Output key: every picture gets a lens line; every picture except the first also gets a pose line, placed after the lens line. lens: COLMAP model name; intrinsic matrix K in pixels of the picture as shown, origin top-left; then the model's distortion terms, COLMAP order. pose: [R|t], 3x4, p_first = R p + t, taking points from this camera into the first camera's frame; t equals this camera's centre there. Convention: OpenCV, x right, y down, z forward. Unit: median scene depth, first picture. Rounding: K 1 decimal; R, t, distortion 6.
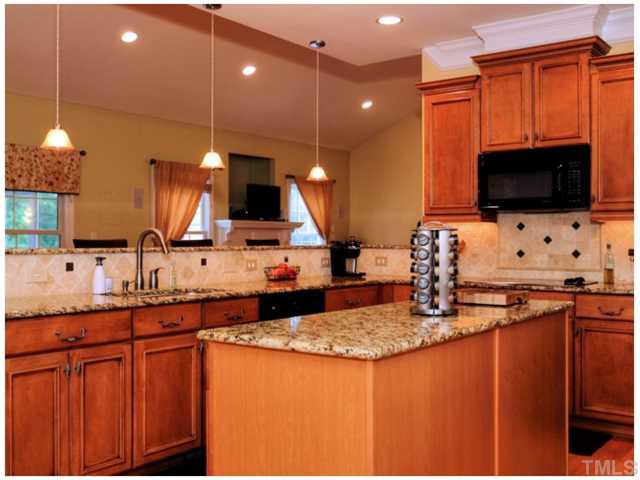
lens RADIAL K [[708.1, 0, 320.0], [0, 708.1, 240.0], [0, 0, 1]] dist [-0.003095, -0.007650]
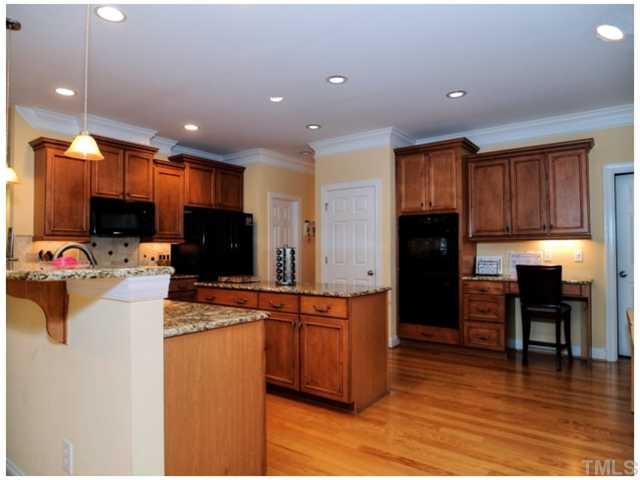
lens RADIAL K [[408.0, 0, 320.0], [0, 408.0, 240.0], [0, 0, 1]] dist [-0.021766, 0.000275]
pose [[-0.006915, 0.024374, 0.999679, -0.691969], [0.006035, 0.999686, -0.024332, -0.004539], [-0.999958, 0.005865, -0.007060, 0.528191]]
